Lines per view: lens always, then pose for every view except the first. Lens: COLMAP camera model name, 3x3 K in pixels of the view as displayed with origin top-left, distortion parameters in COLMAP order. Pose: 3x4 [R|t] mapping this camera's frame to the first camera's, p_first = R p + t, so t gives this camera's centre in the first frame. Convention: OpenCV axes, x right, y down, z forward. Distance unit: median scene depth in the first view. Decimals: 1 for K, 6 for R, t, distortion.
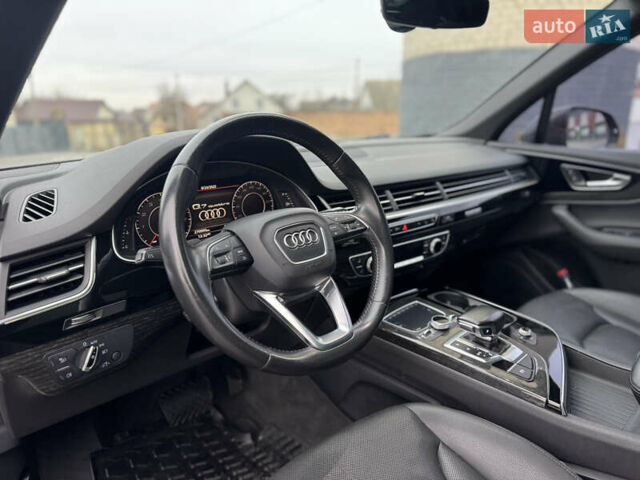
lens RADIAL K [[511.8, 0, 321.9], [0, 511.8, 240.9], [0, 0, 1]] dist [0.091446, -0.148084]
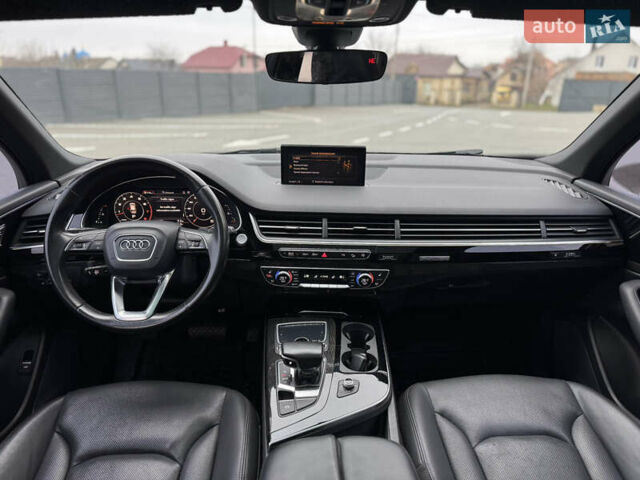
lens RADIAL K [[511.8, 0, 321.9], [0, 511.8, 240.9], [0, 0, 1]] dist [0.091446, -0.148084]
pose [[0.726209, 0.254120, -0.638783, 0.605043], [-0.184145, 0.967124, 0.175393, -0.175297], [0.662353, -0.009744, 0.749128, 0.117310]]
